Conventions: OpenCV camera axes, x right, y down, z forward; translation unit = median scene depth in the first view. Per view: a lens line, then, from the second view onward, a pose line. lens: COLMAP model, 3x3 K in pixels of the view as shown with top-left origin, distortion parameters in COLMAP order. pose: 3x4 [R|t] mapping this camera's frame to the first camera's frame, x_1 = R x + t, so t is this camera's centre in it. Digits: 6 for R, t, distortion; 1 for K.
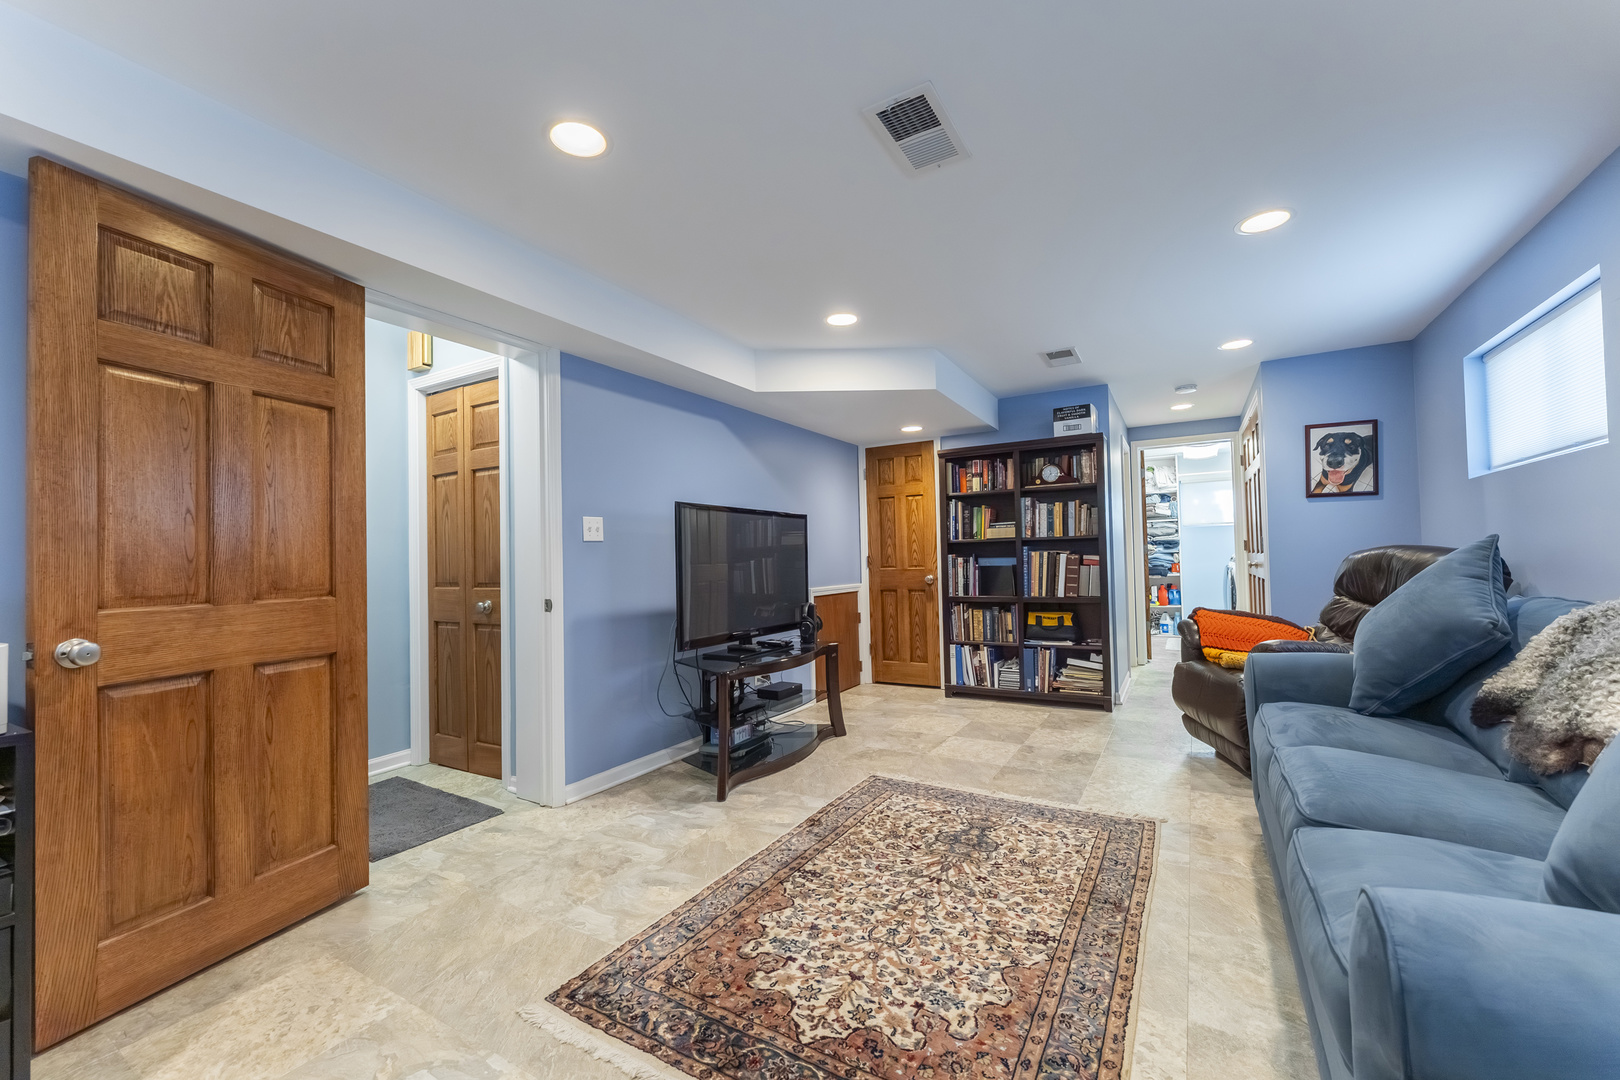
lens RADIAL K [[646.7, 0, 811.0], [0, 646.7, 545.4], [0, 0, 1]] dist [-0.000240, -0.000370]
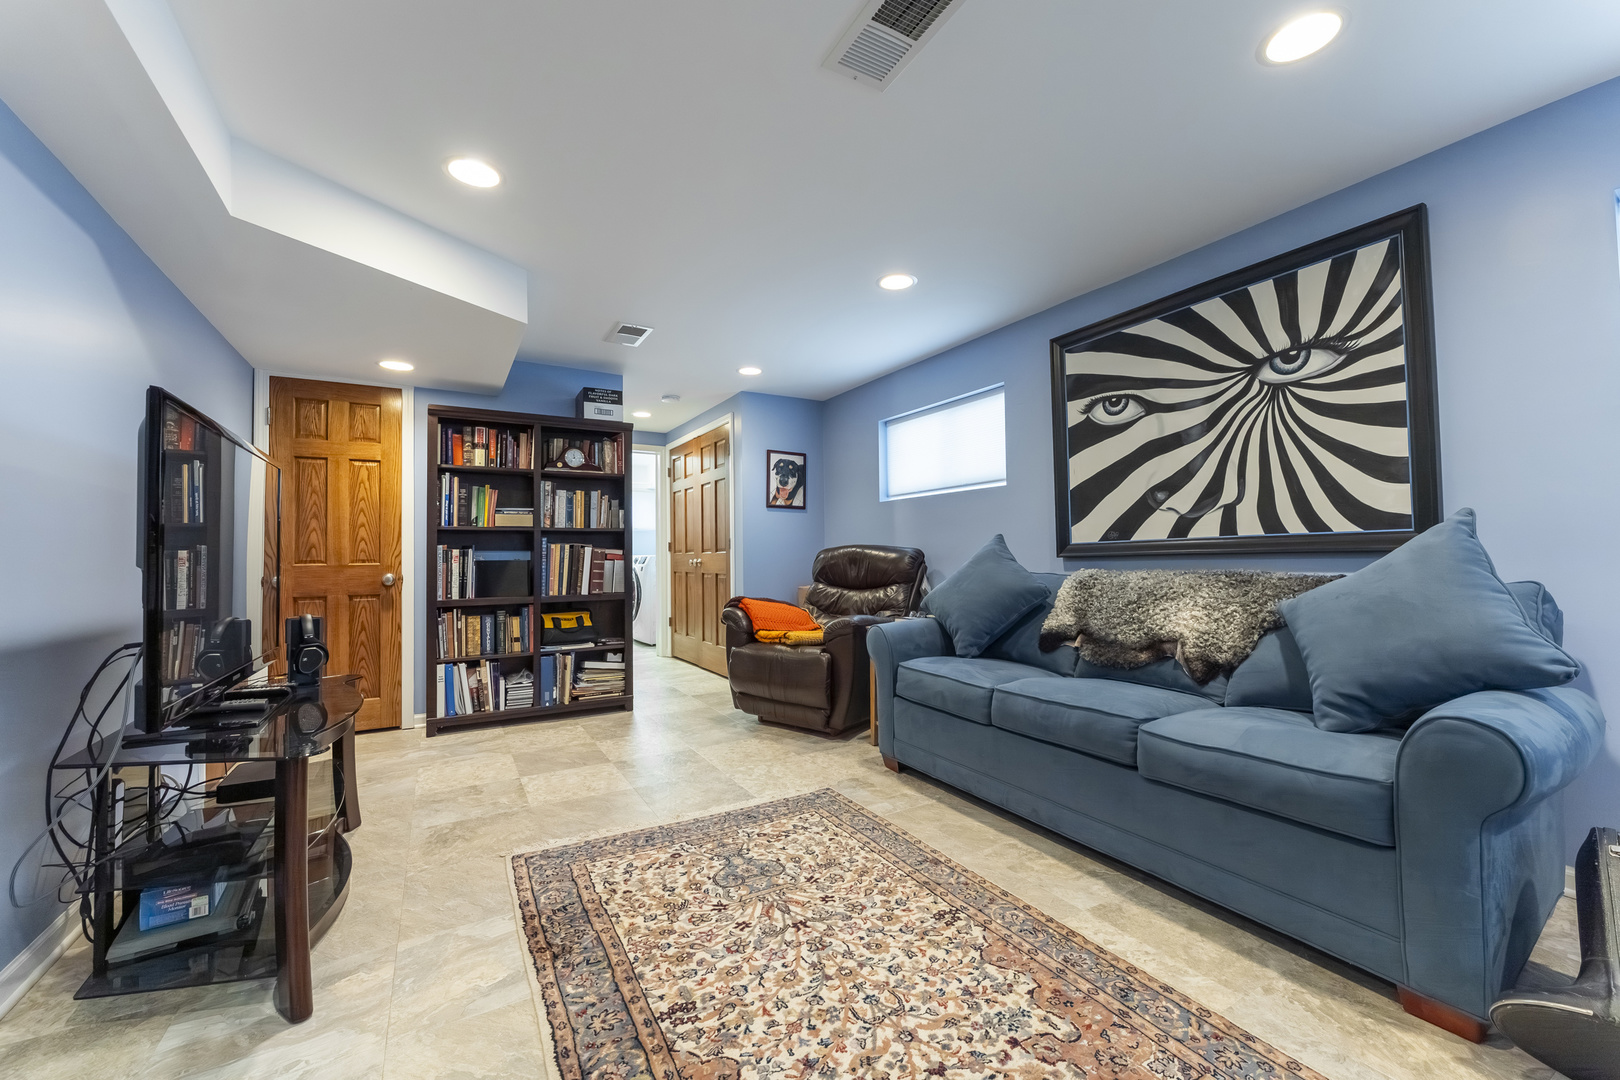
lens RADIAL K [[646.7, 0, 811.0], [0, 646.7, 545.4], [0, 0, 1]] dist [-0.000240, -0.000370]
pose [[0.493091, 0.033275, 0.869341, -0.284548], [-0.021224, 0.999431, -0.026216, 0.031648], [-0.869719, -0.005524, 0.493517, 0.316417]]
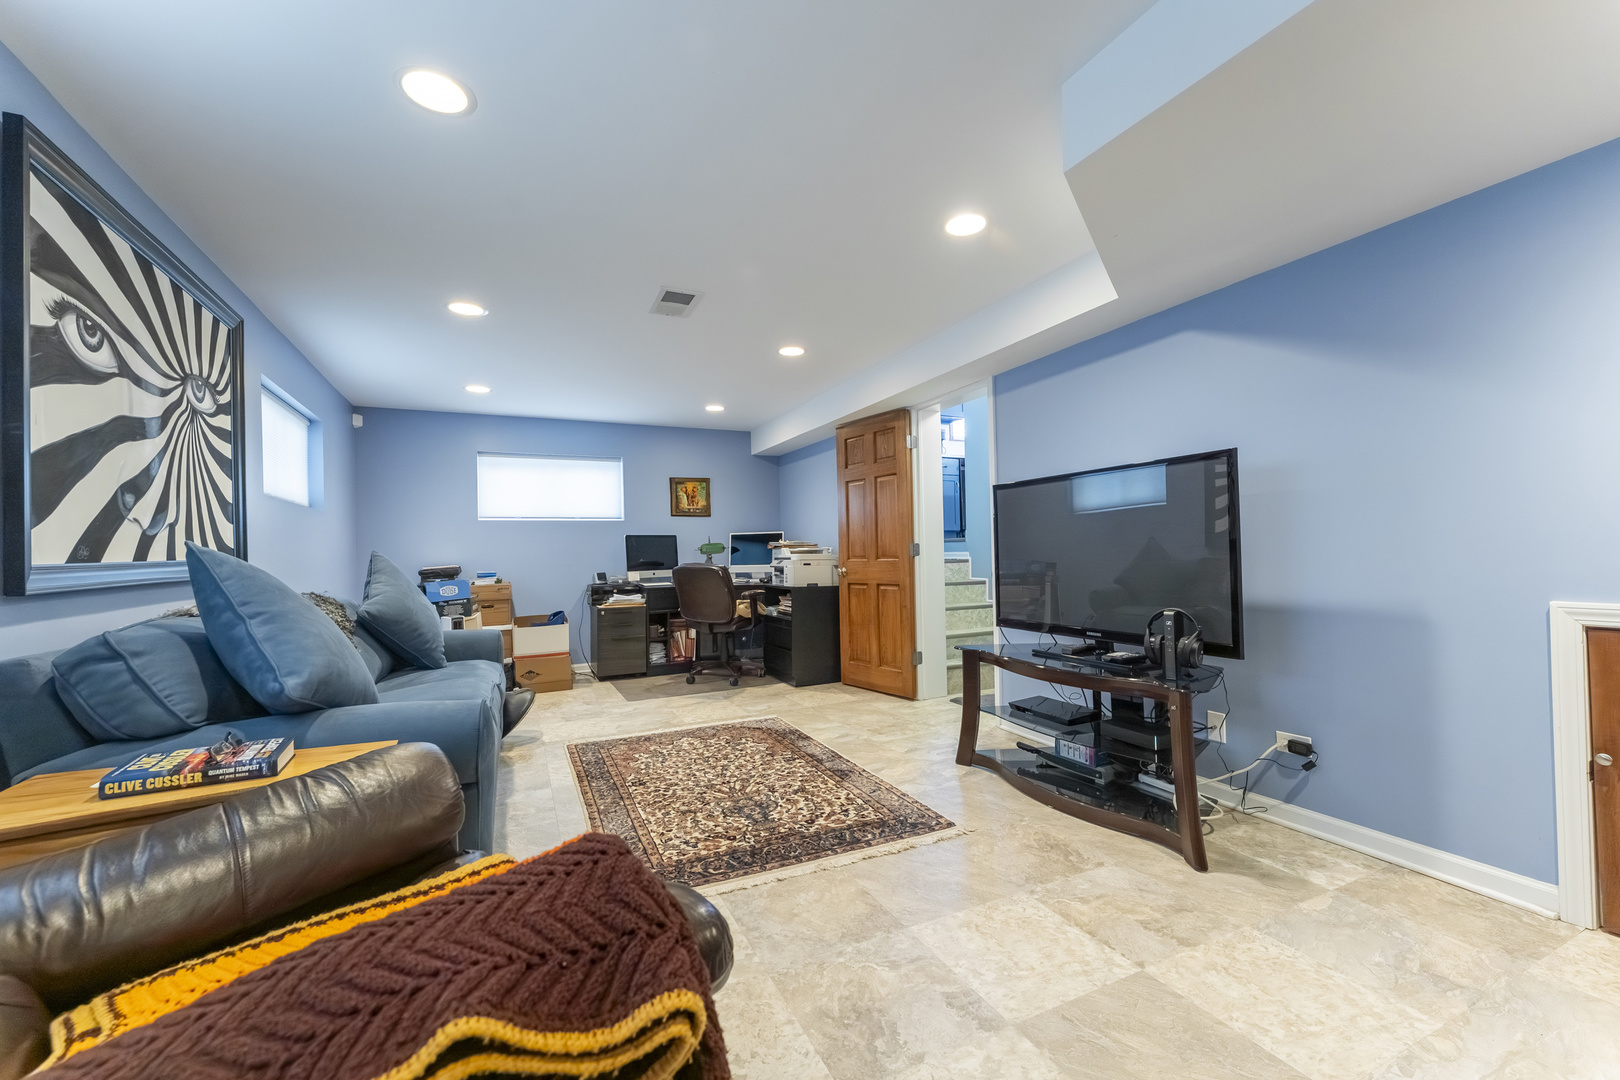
lens RADIAL K [[646.7, 0, 811.0], [0, 646.7, 545.4], [0, 0, 1]] dist [-0.000240, -0.000370]
pose [[-0.565919, 0.025772, -0.824058, 0.655361], [0.056362, 0.998382, -0.007483, 0.017751], [0.822532, -0.050680, -0.566456, 1.055372]]
